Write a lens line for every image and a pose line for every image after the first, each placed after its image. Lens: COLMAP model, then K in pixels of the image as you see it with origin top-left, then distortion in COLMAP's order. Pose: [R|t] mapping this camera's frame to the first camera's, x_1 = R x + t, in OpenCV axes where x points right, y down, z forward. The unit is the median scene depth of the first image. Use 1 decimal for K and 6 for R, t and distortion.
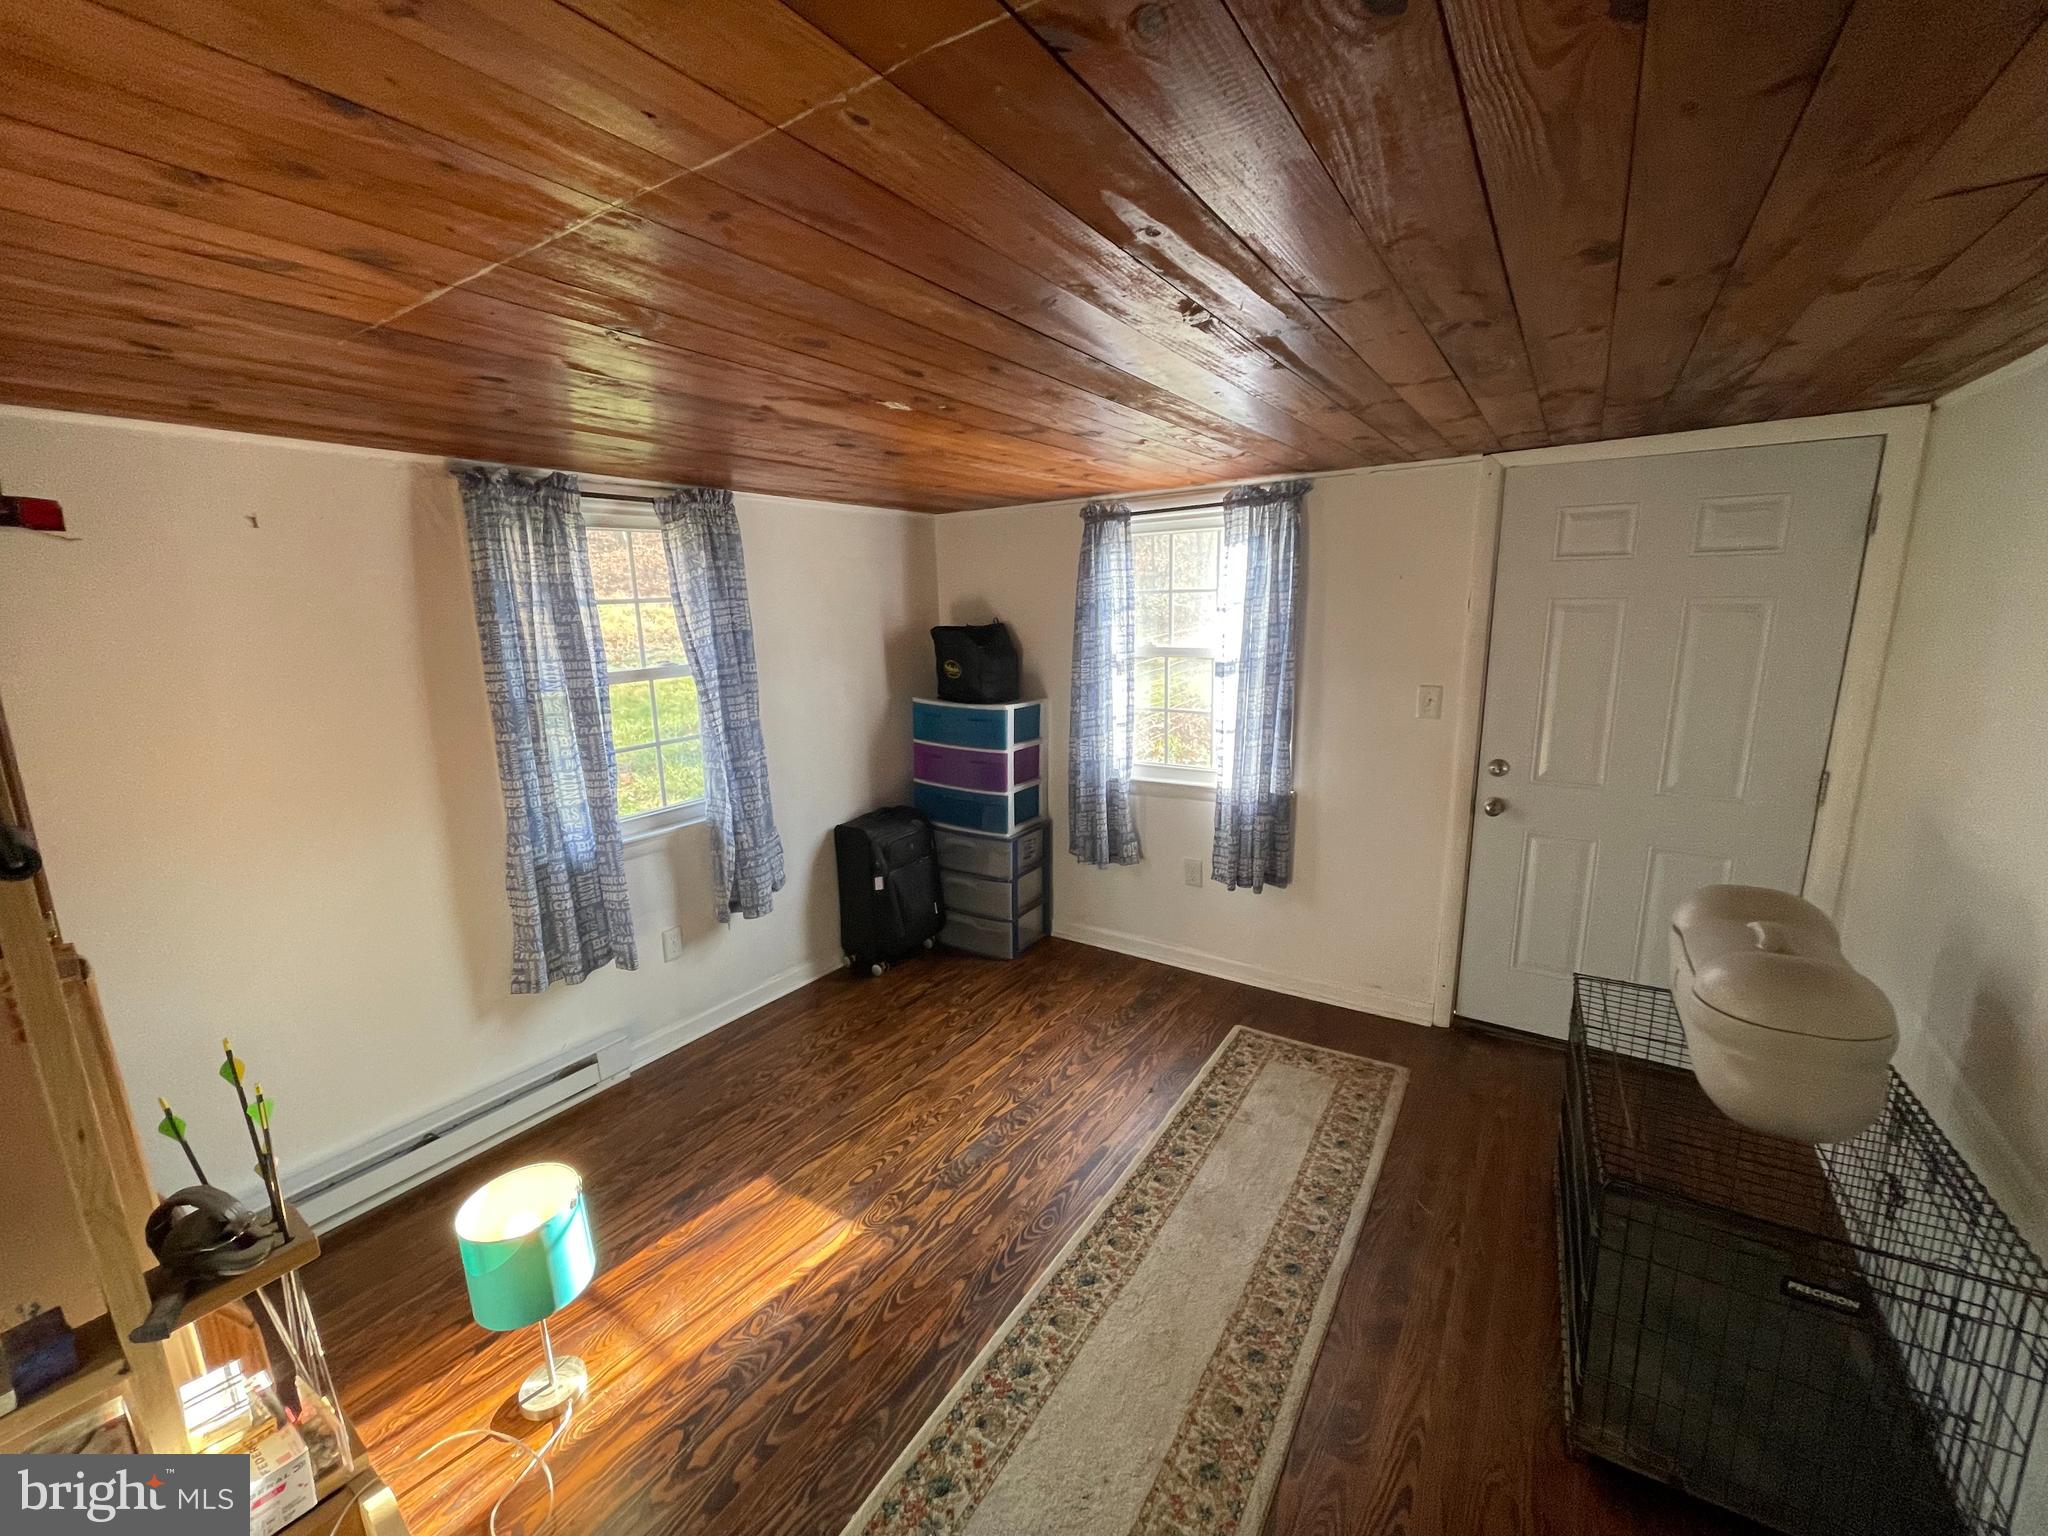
lens RADIAL K [[824.6, 0, 1021.3], [0, 824.6, 762.0], [0, 0, 1]] dist [-0.003523, 0.000028]
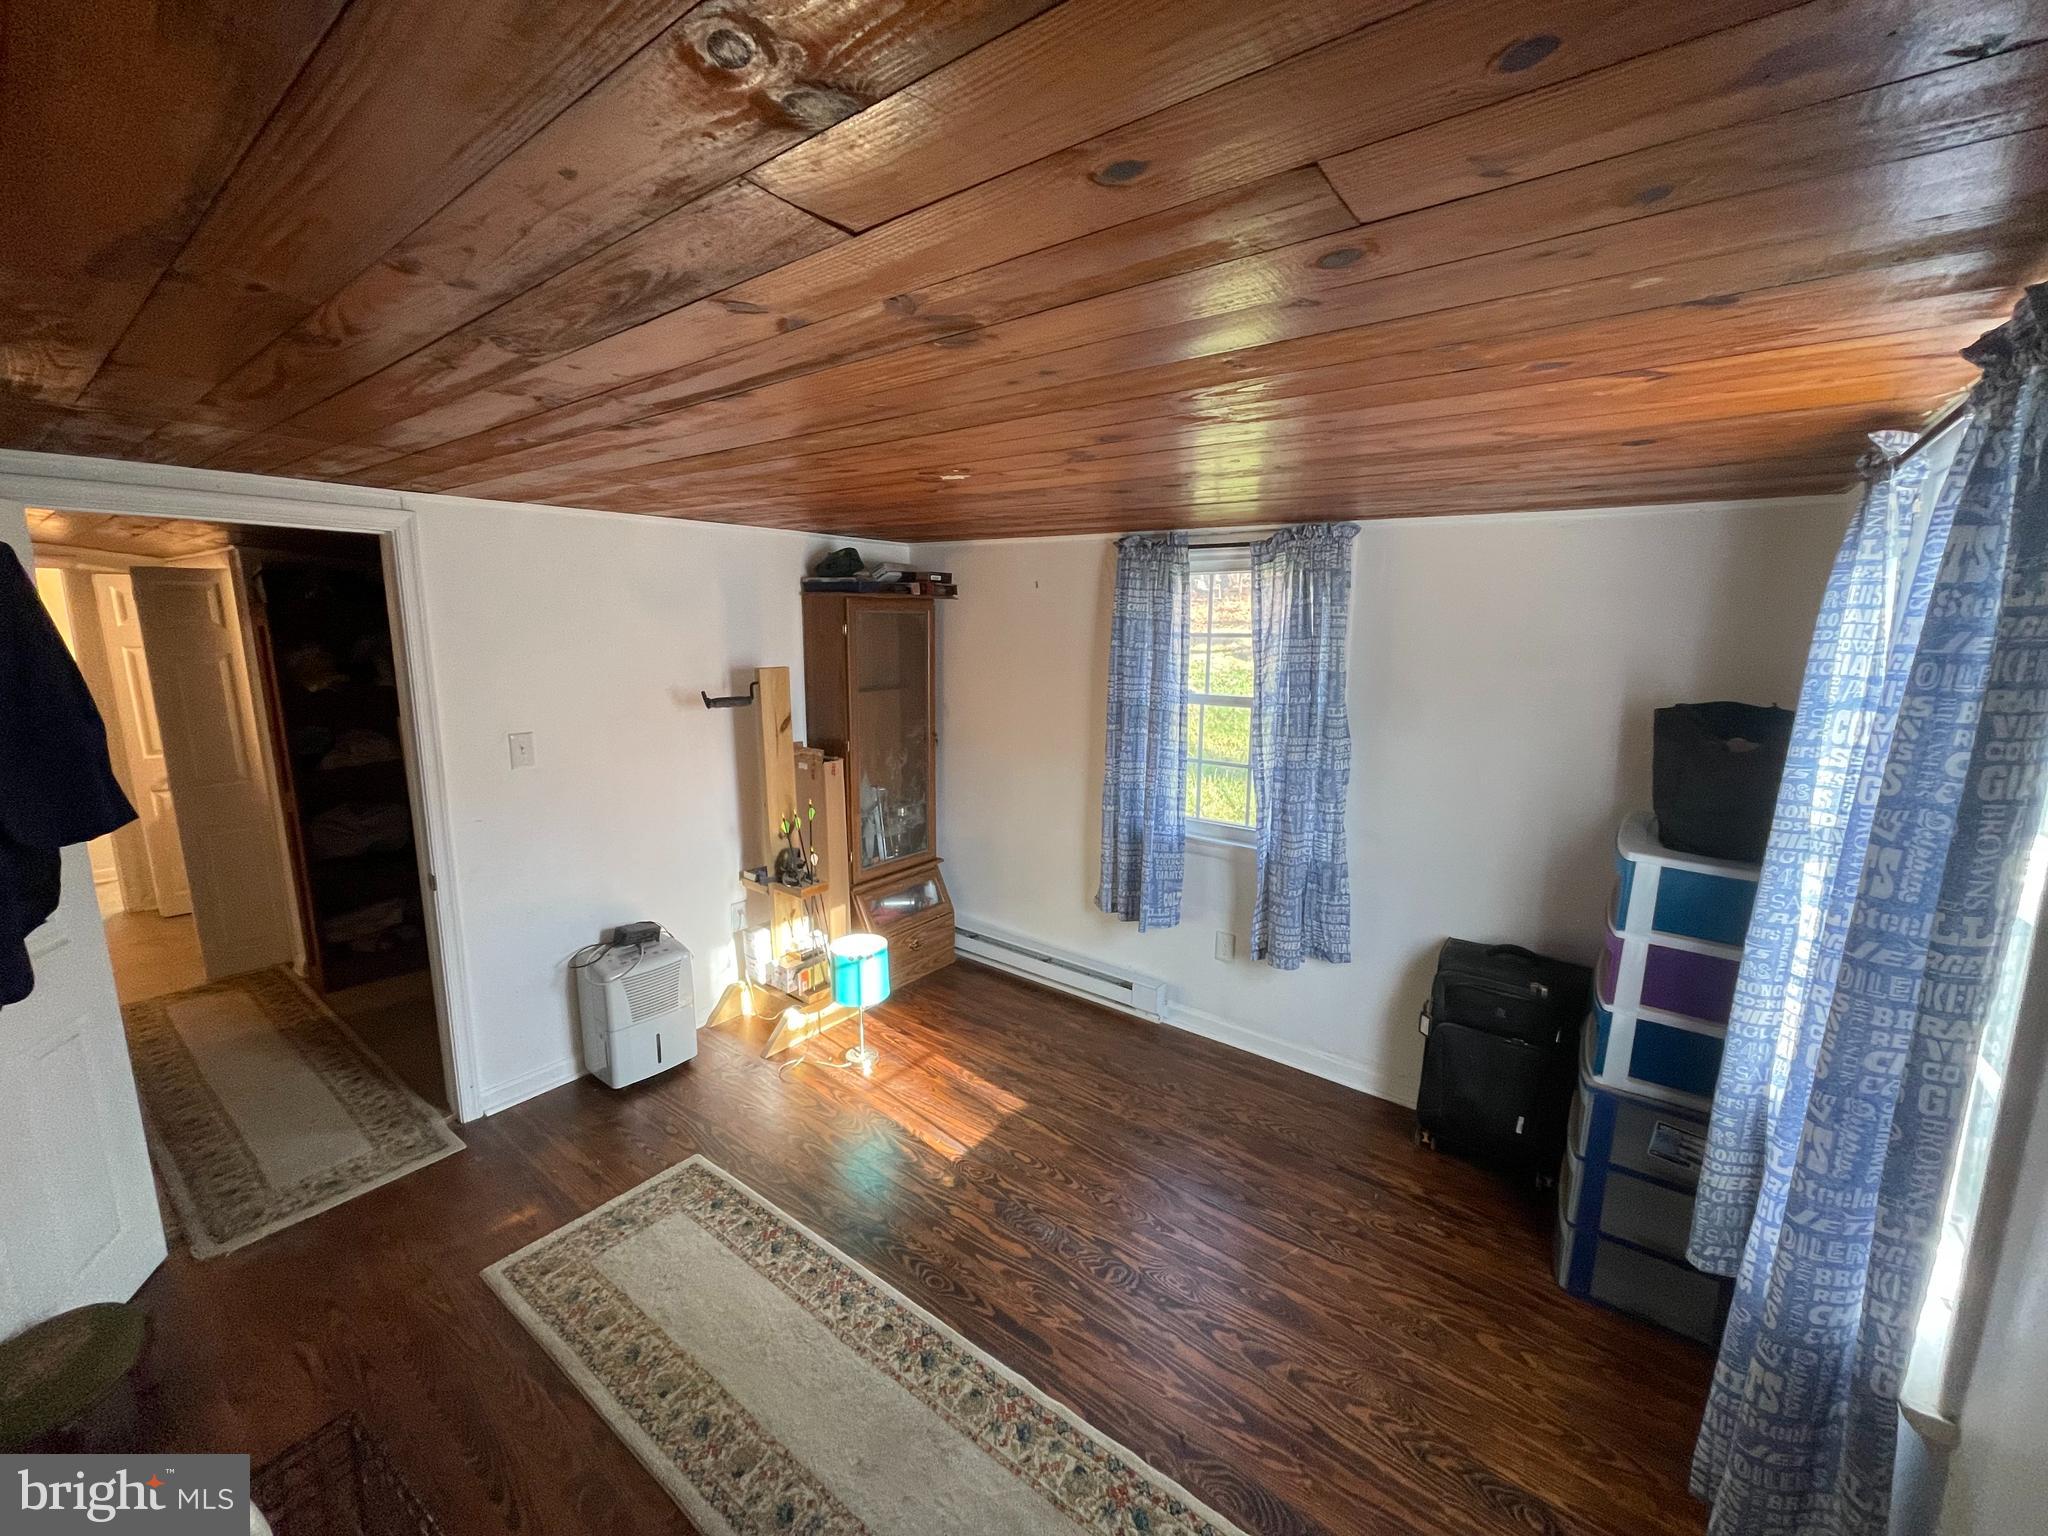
lens RADIAL K [[824.6, 0, 1021.3], [0, 824.6, 762.0], [0, 0, 1]] dist [-0.003523, 0.000028]
pose [[-0.065621, 0.190433, -0.979505, 0.734341], [-0.206483, 0.957783, 0.200043, -0.210593], [0.976247, 0.215378, -0.023529, 0.843700]]
